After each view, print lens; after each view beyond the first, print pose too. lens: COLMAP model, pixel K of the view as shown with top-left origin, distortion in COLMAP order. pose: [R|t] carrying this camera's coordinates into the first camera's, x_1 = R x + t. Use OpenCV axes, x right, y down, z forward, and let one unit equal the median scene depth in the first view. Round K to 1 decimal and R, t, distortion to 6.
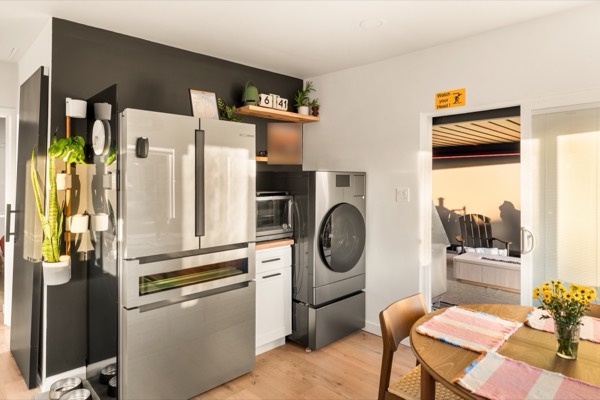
lens RADIAL K [[363.6, 0, 300.3], [0, 363.6, 180.5], [0, 0, 1]] dist [-0.001557, -0.000124]
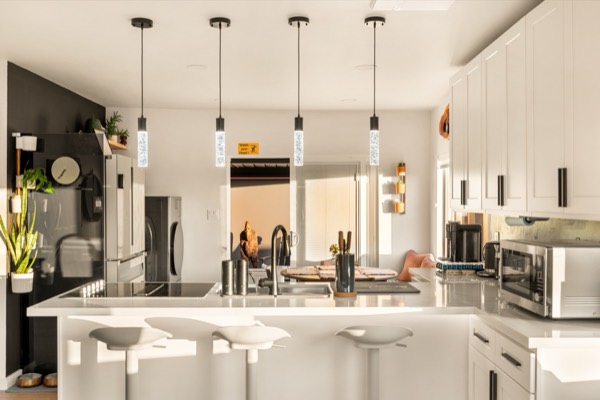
lens RADIAL K [[529.6, 0, 300.0], [0, 529.6, 200.0], [0, 0, 1]] dist [0.000686, -0.000591]
pose [[0.692110, -0.000338, 0.721792, -0.976249], [0.004042, 0.999986, -0.003408, -0.006416], [-0.721780, 0.005276, 0.692102, -0.627541]]
